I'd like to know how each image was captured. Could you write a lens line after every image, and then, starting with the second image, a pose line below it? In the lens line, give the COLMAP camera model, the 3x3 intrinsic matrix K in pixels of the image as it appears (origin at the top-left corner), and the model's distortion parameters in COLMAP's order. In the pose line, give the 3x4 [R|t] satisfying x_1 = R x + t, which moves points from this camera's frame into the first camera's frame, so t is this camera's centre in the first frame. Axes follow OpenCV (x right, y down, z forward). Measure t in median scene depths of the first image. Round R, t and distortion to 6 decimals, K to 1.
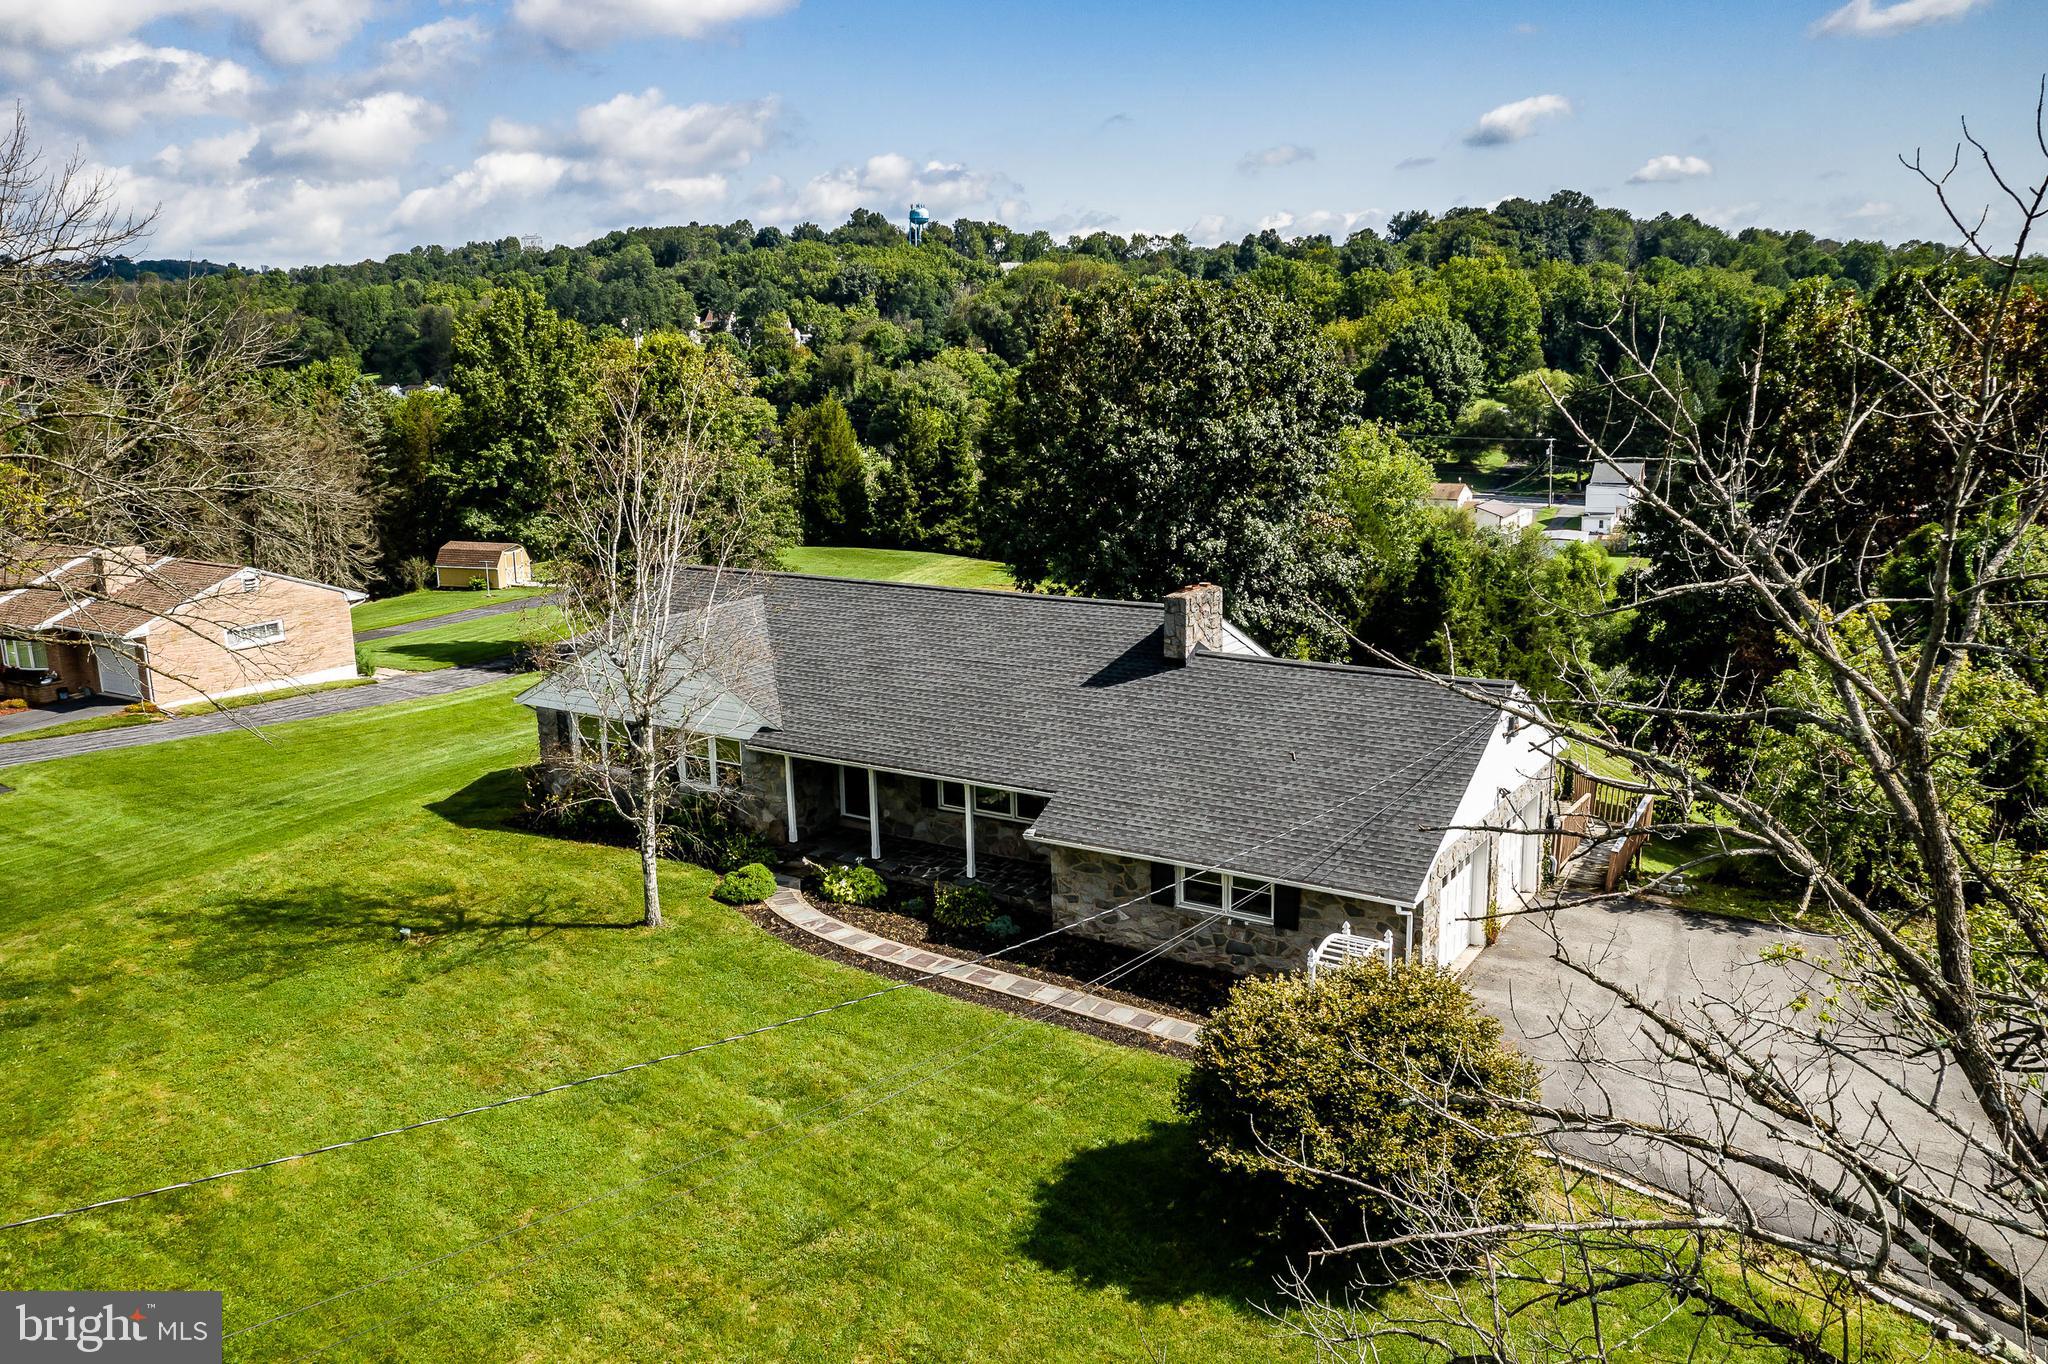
lens RADIAL K [[1623.3, 0, 1019.2], [0, 1623.3, 669.4], [0, 0, 1]] dist [-0.011275, 0.062164]
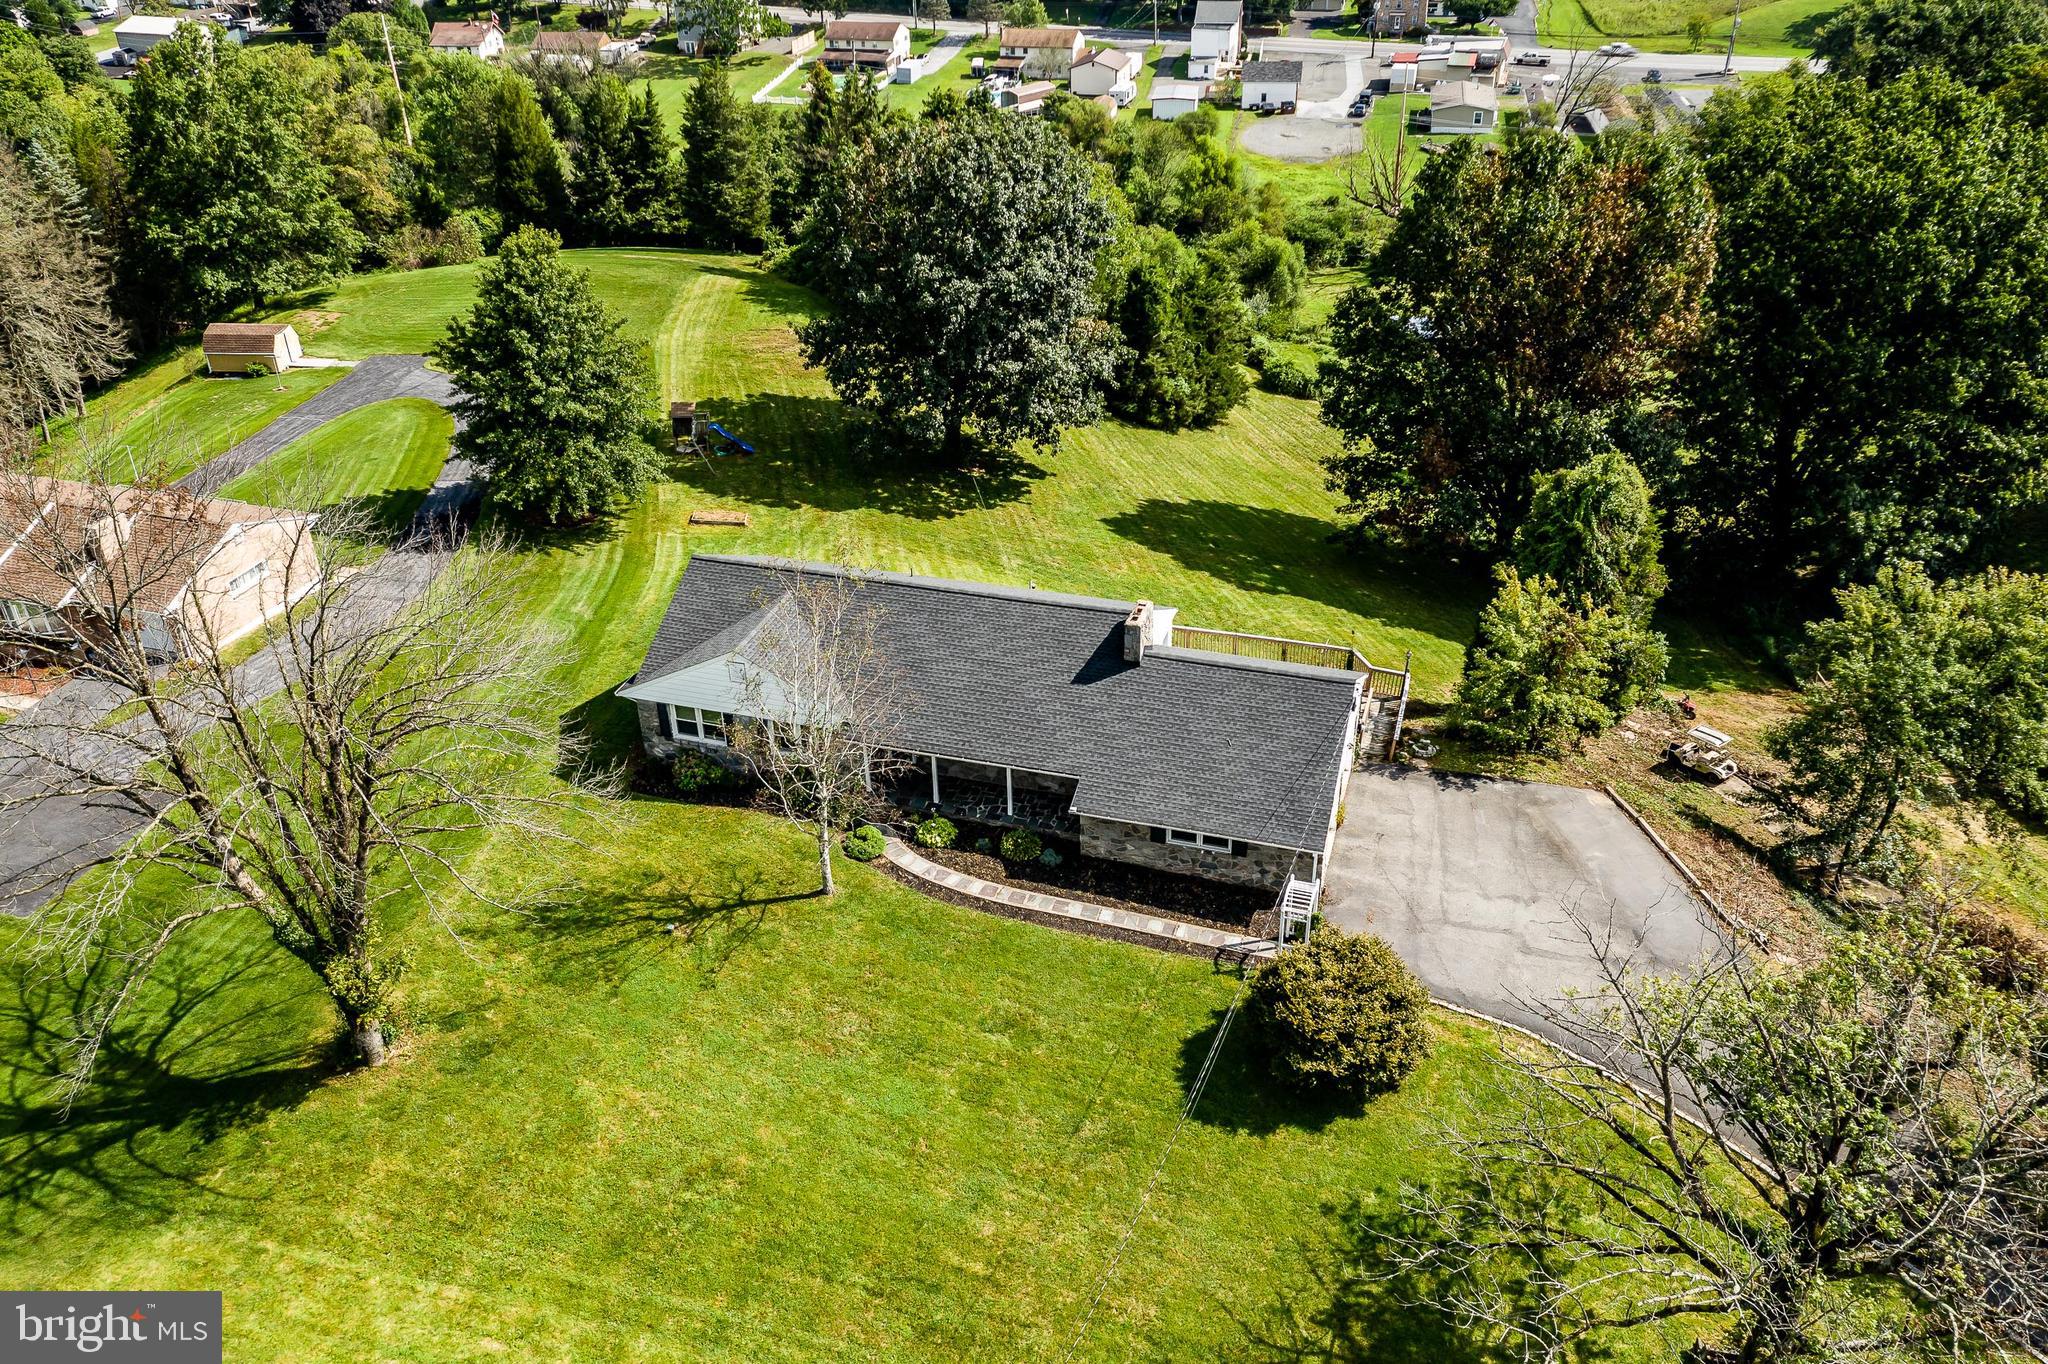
lens RADIAL K [[1656.9, 0, 1034.3], [0, 1656.9, 608.6], [0, 0, 1]] dist [-0.018477, 0.001003]
pose [[0.962667, -0.127204, 0.238938, -0.360671], [0.055484, 0.956690, 0.285772, -0.507861], [-0.264941, -0.261846, 0.928032, -0.407037]]
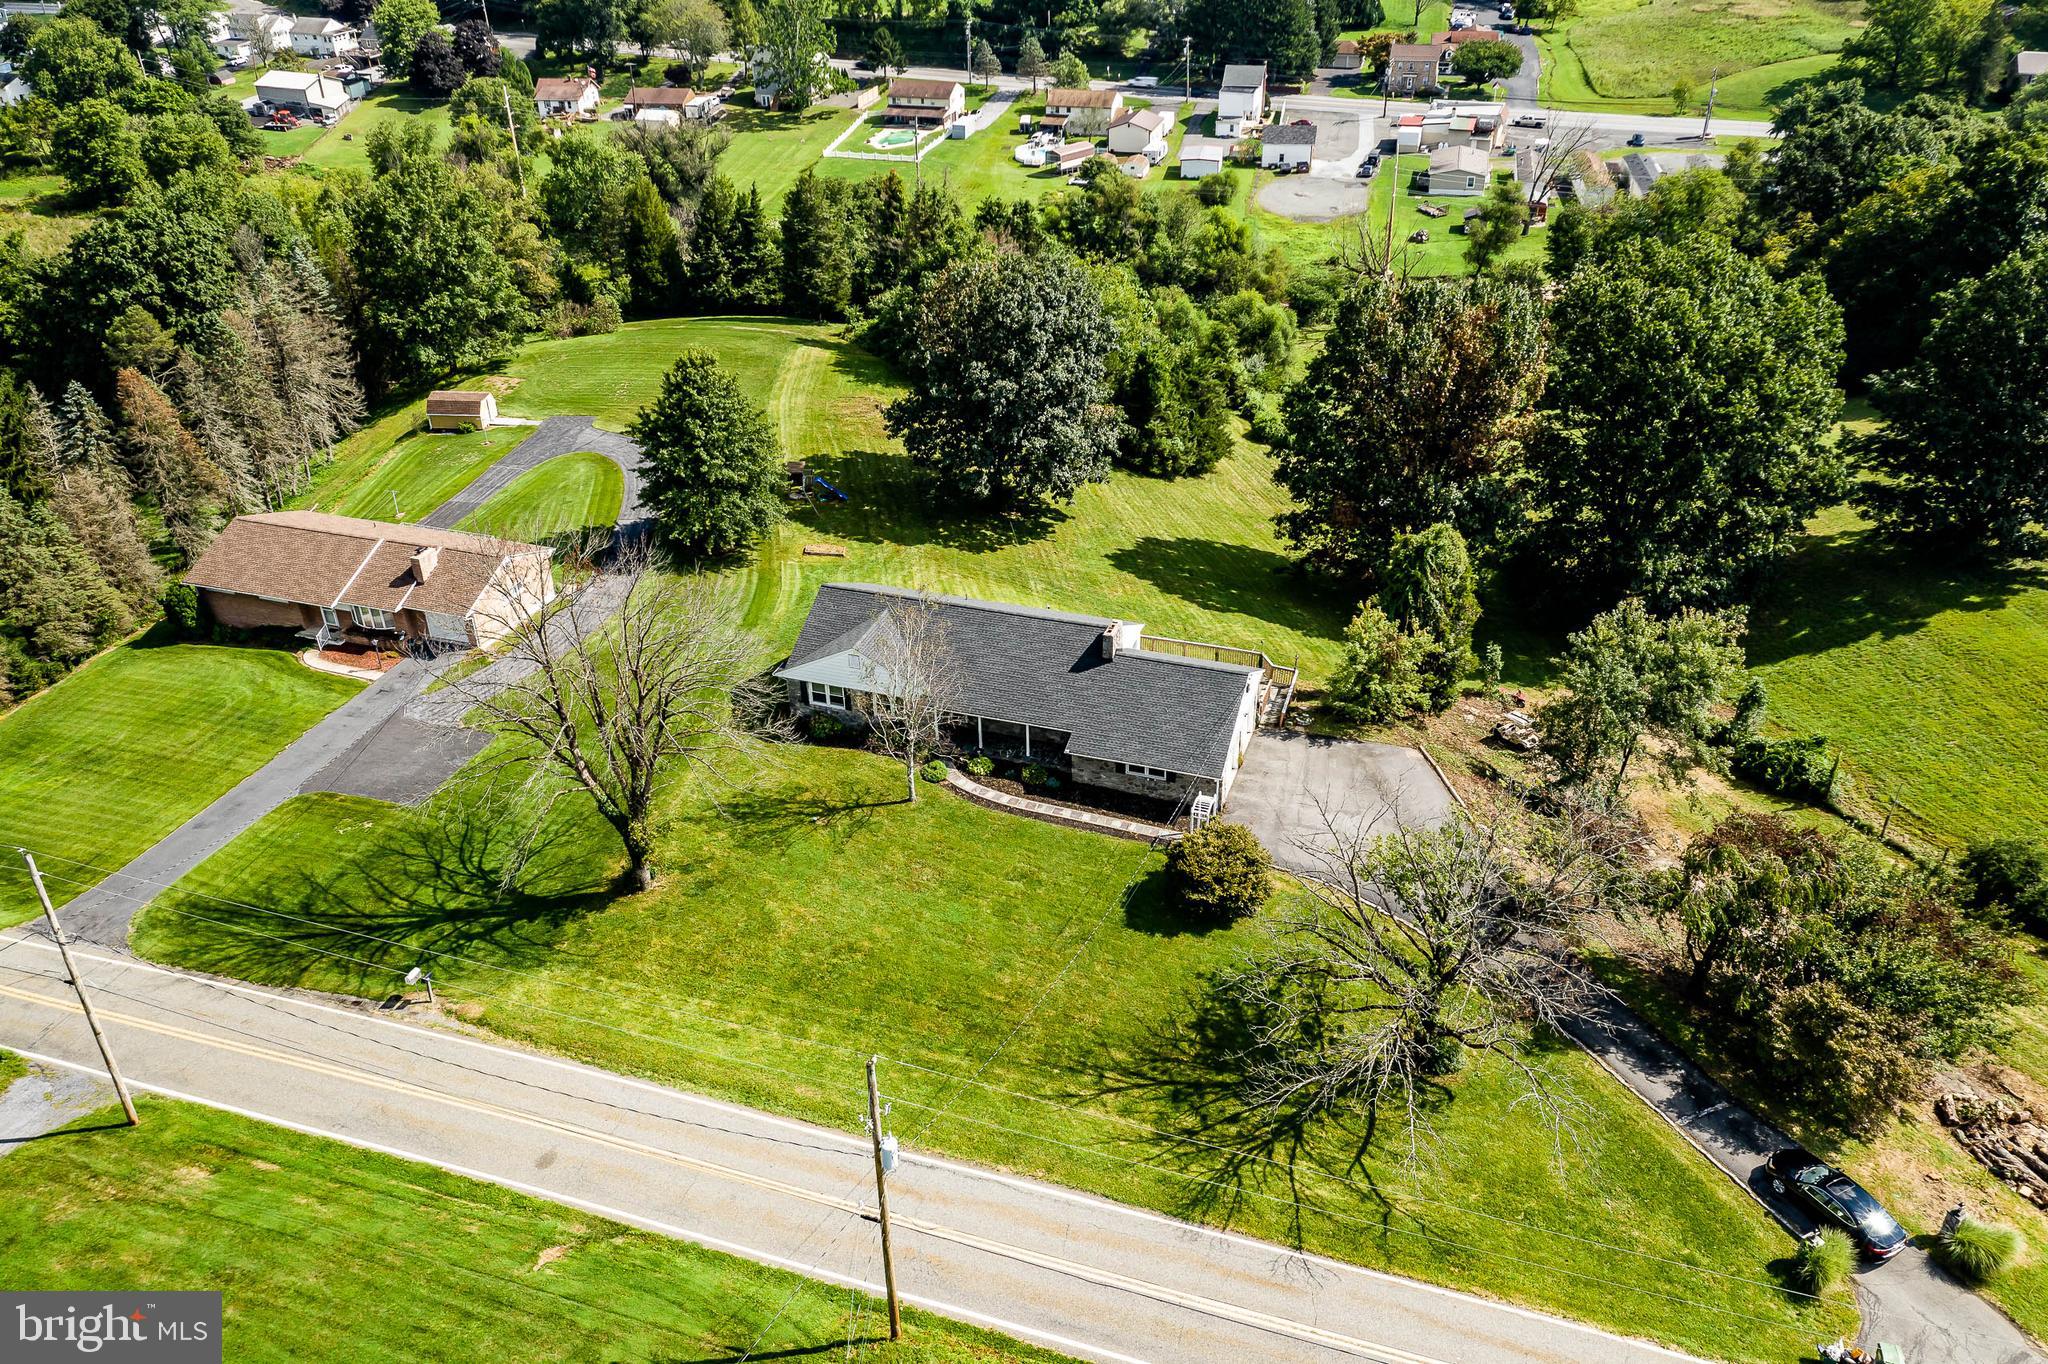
lens RADIAL K [[1623.3, 0, 1019.2], [0, 1623.3, 669.4], [0, 0, 1]] dist [-0.011275, 0.062164]
pose [[0.972351, -0.119994, 0.200336, -0.509830], [0.051066, 0.946381, 0.318992, -0.759781], [-0.227871, -0.299942, 0.926342, -1.175030]]
